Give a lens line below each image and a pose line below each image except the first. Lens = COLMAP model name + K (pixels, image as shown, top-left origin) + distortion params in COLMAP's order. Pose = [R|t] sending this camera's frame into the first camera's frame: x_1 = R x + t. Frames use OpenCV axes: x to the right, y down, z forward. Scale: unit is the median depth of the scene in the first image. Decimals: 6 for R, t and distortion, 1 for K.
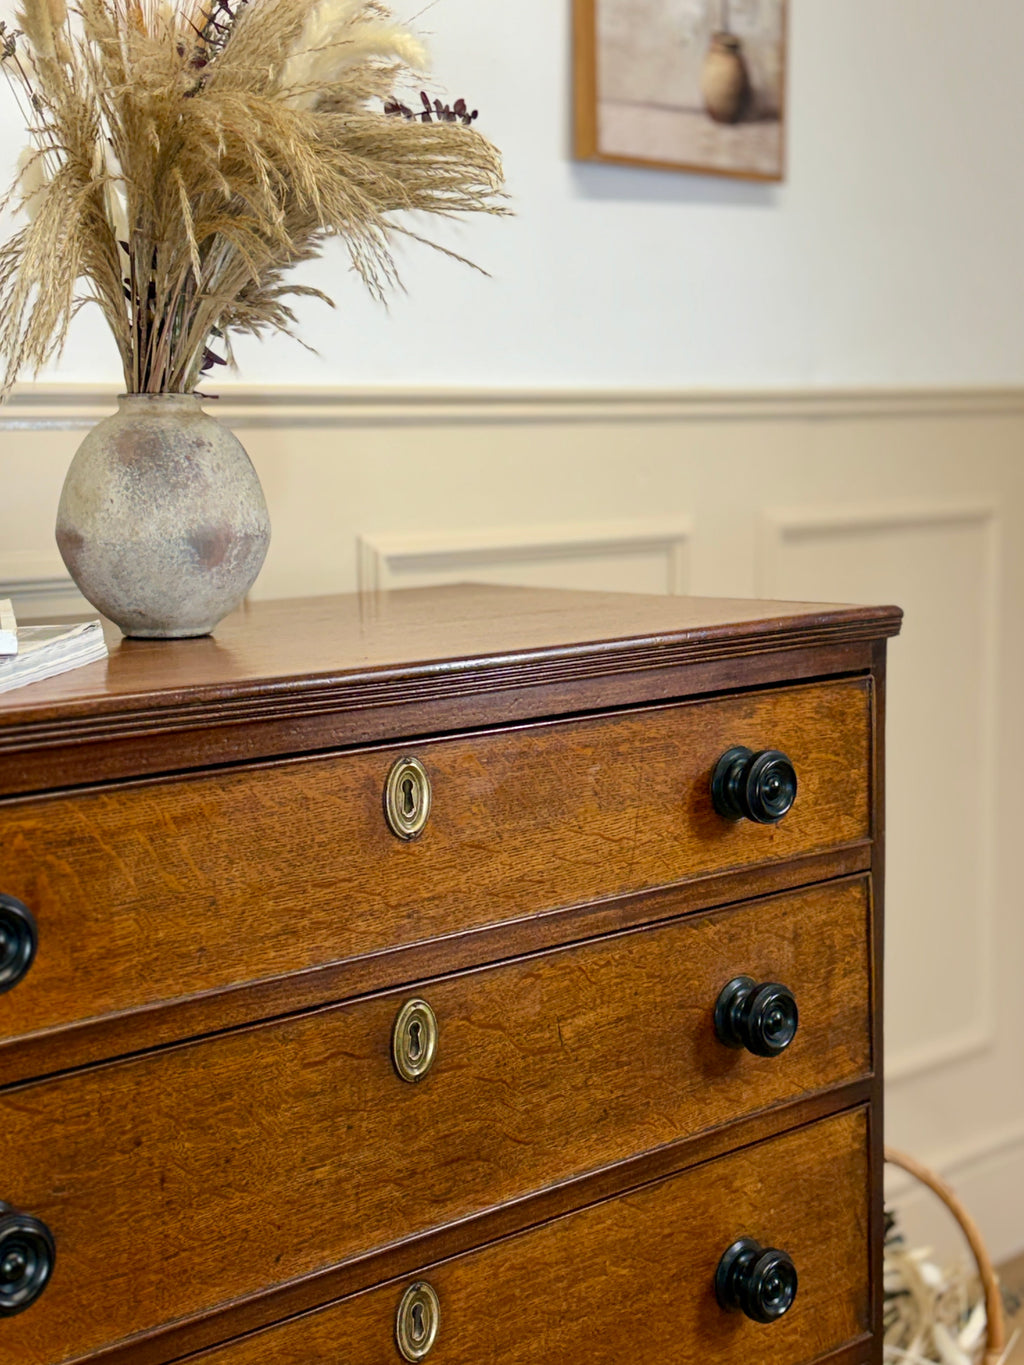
lens RADIAL K [[2086.4, 0, 512.2], [0, 2086.4, 679.7], [0, 0, 1]] dist [0.249912, -0.940337]
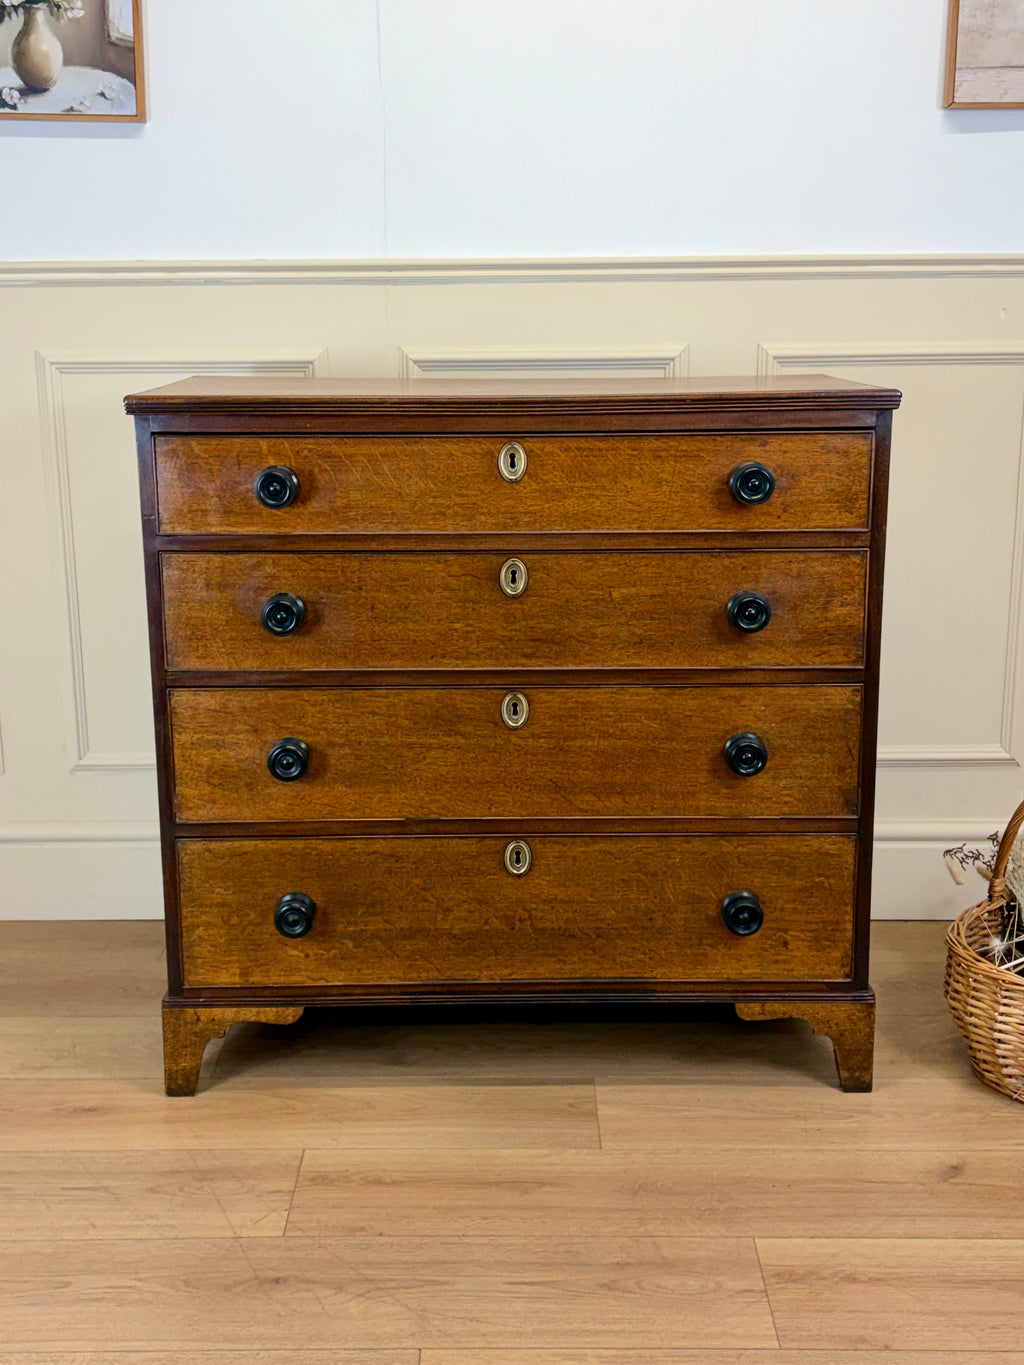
lens RADIAL K [[1629.7, 0, 501.3], [0, 1629.7, 682.1], [0, 0, 1]] dist [0.196939, -0.725108]
pose [[0.728132, 0.159421, -0.666639, 1.021437], [-0.083530, 0.985965, 0.144551, 0.036175], [0.680328, -0.049568, 0.731230, -0.214560]]
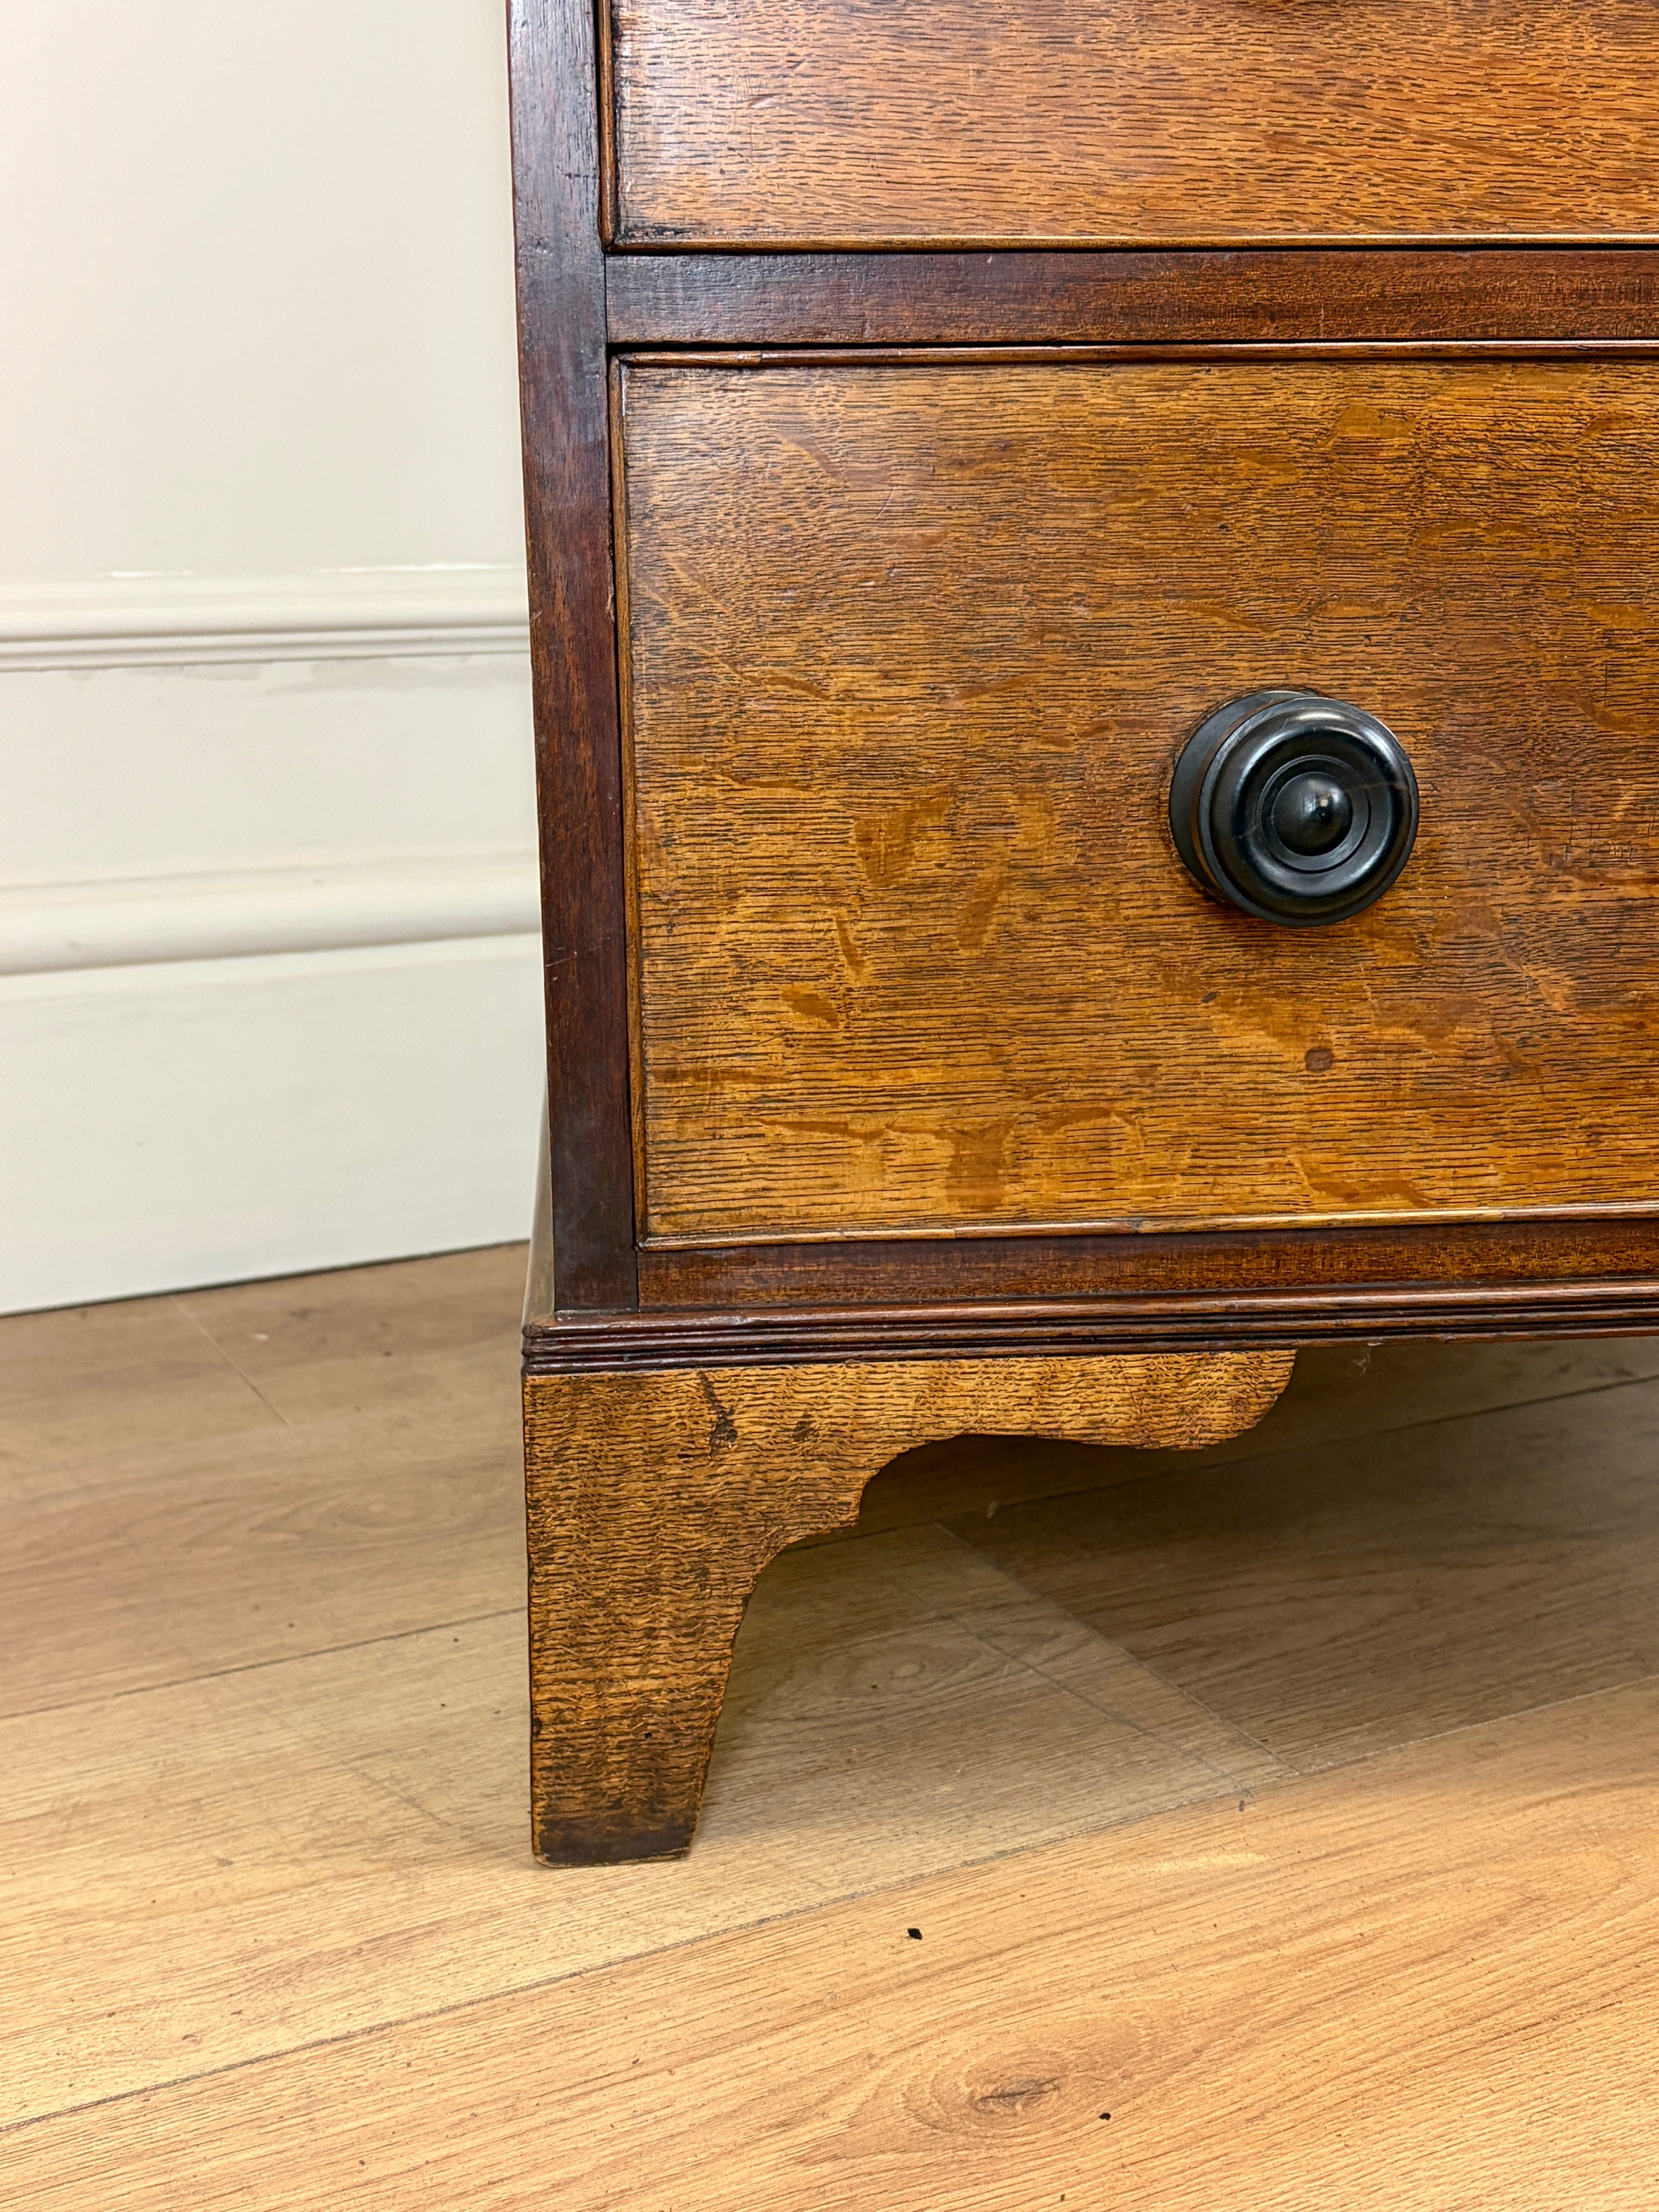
lens RADIAL K [[2629.5, 0, 817.2], [0, 2629.5, 1098.8], [0, 0, 1]] dist [0.236004, -1.126987]
pose [[0.779795, 0.140569, -0.610049, 0.035952], [-0.070957, 0.988031, 0.136964, 0.515753], [0.622001, -0.063516, 0.780436, 0.417949]]
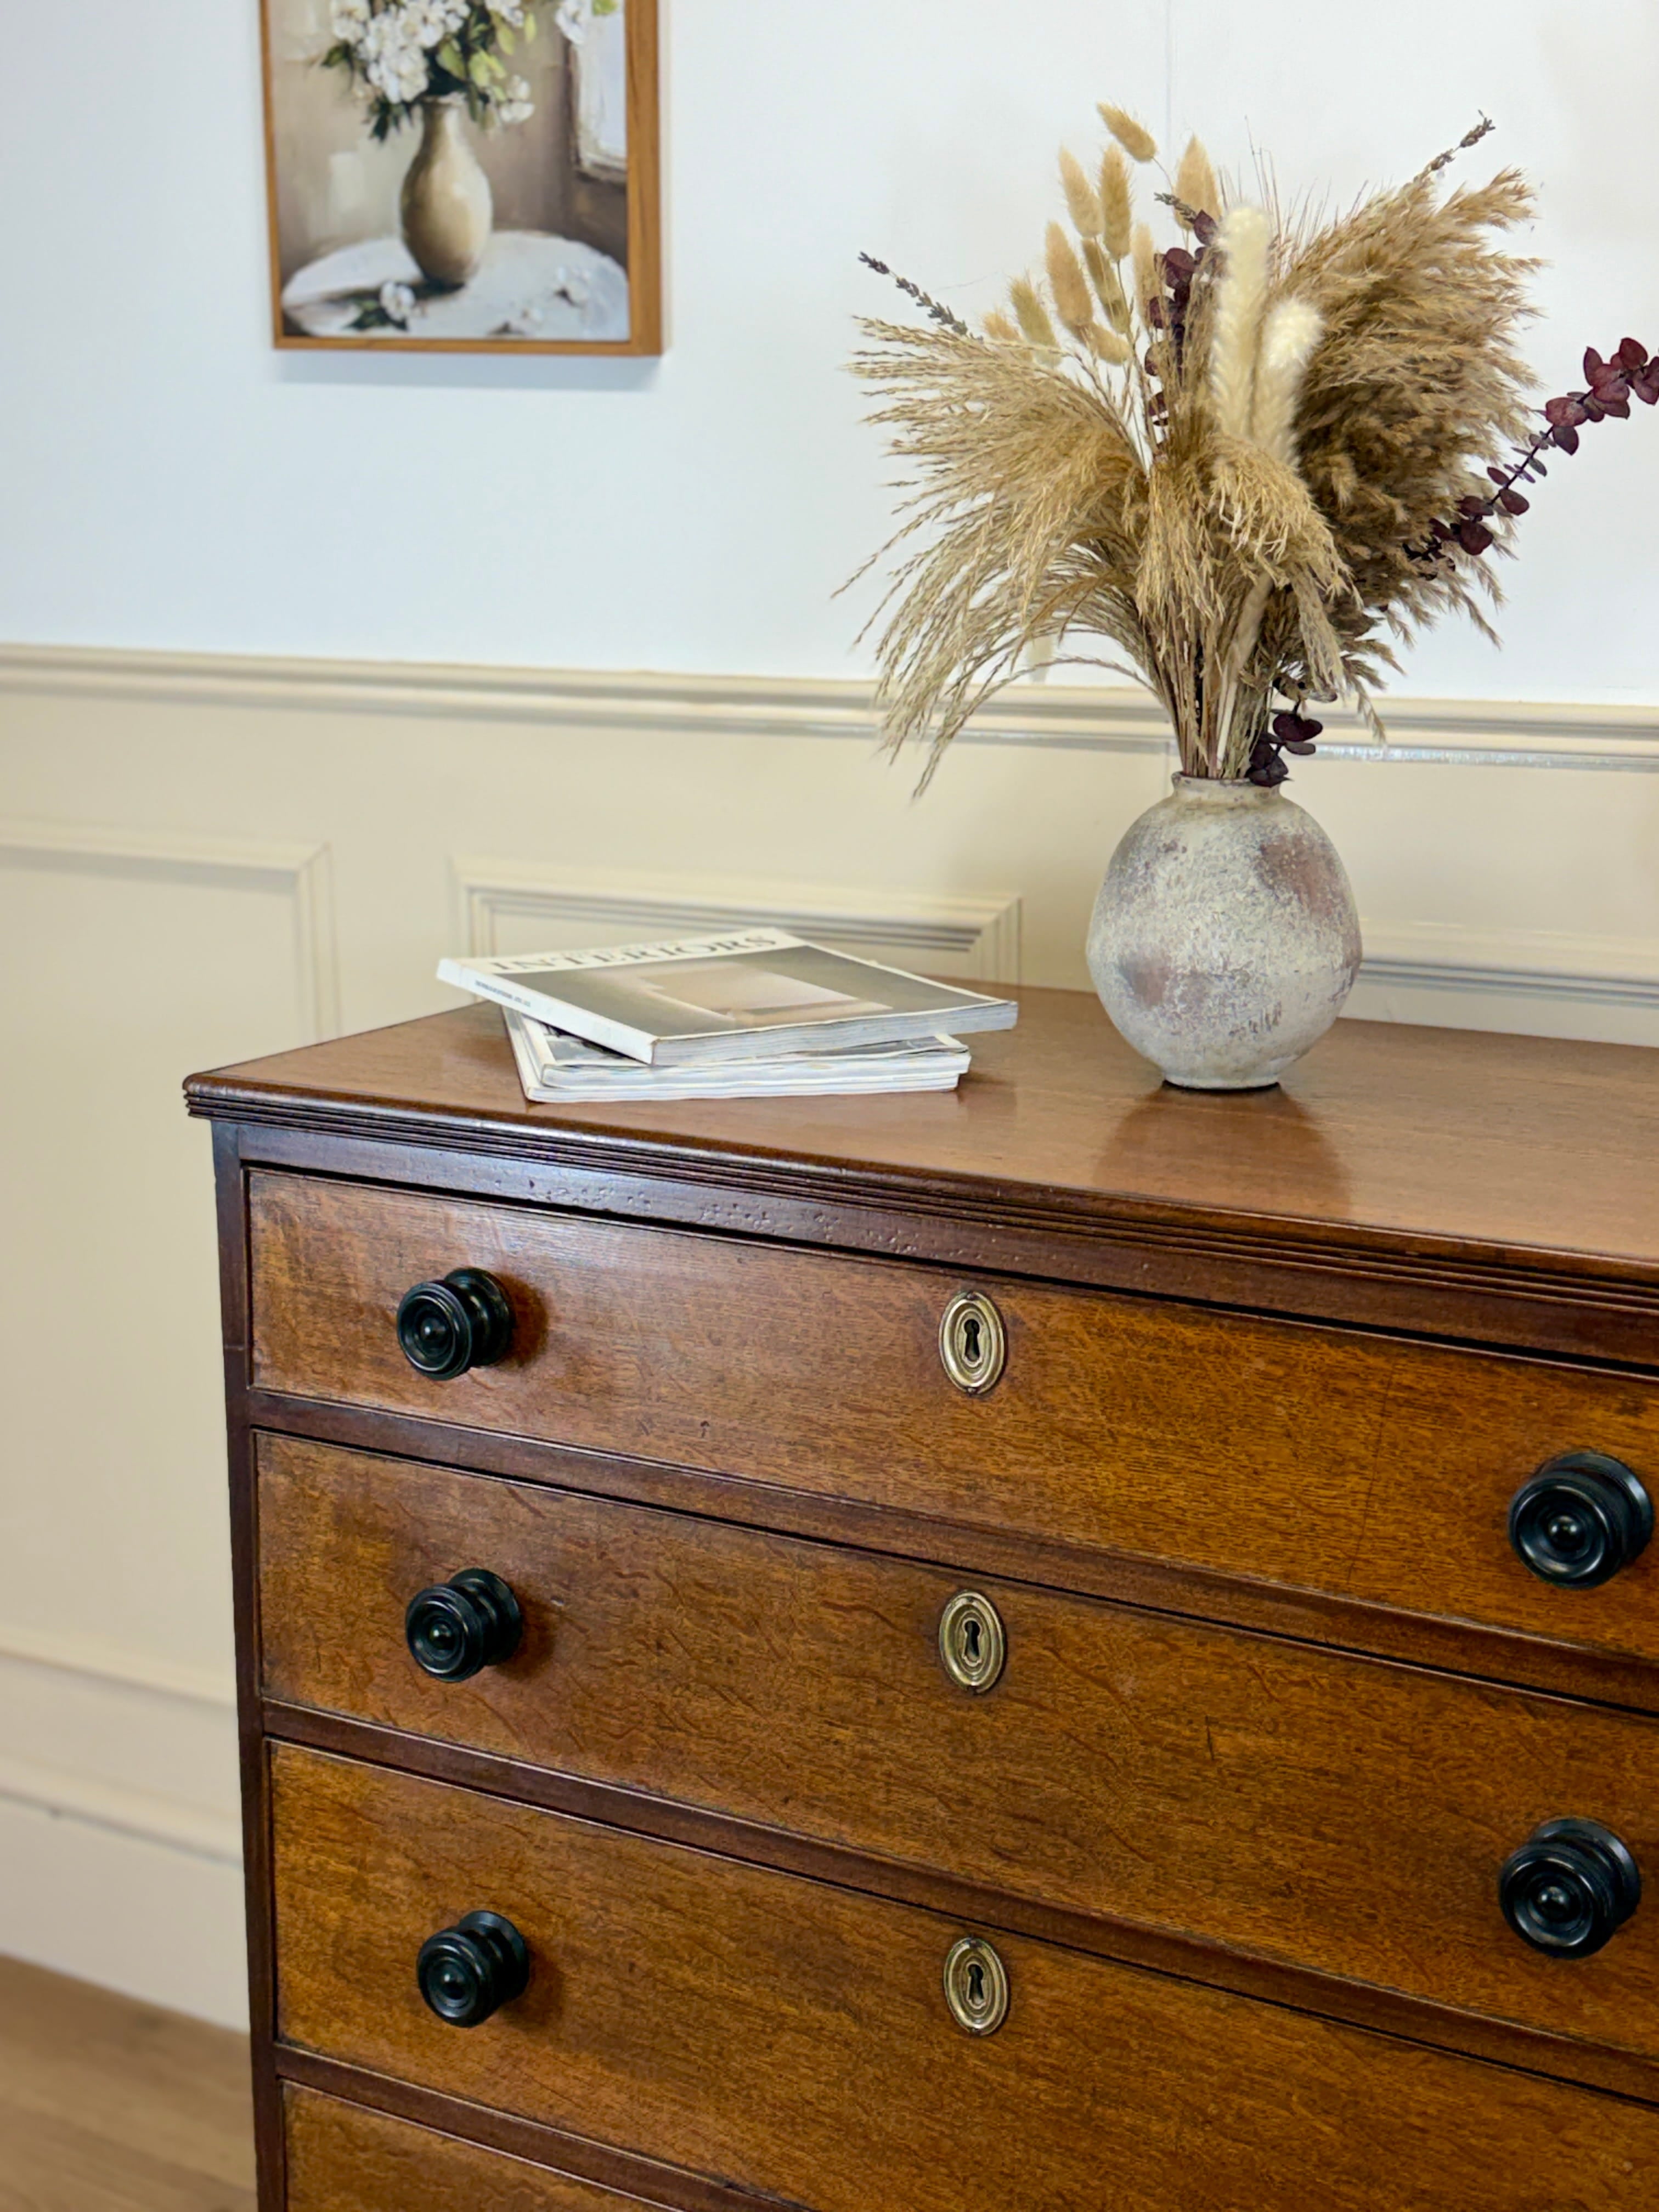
lens RADIAL K [[3310.1, 0, 805.2], [0, 3310.1, 1102.9], [0, 0, 1]] dist [0.236248, -0.953597]
pose [[0.240754, 0.210712, -0.947437, 1.041855], [-0.107852, 0.975912, 0.189639, -0.247864], [0.964575, 0.056526, 0.257681, 0.579913]]
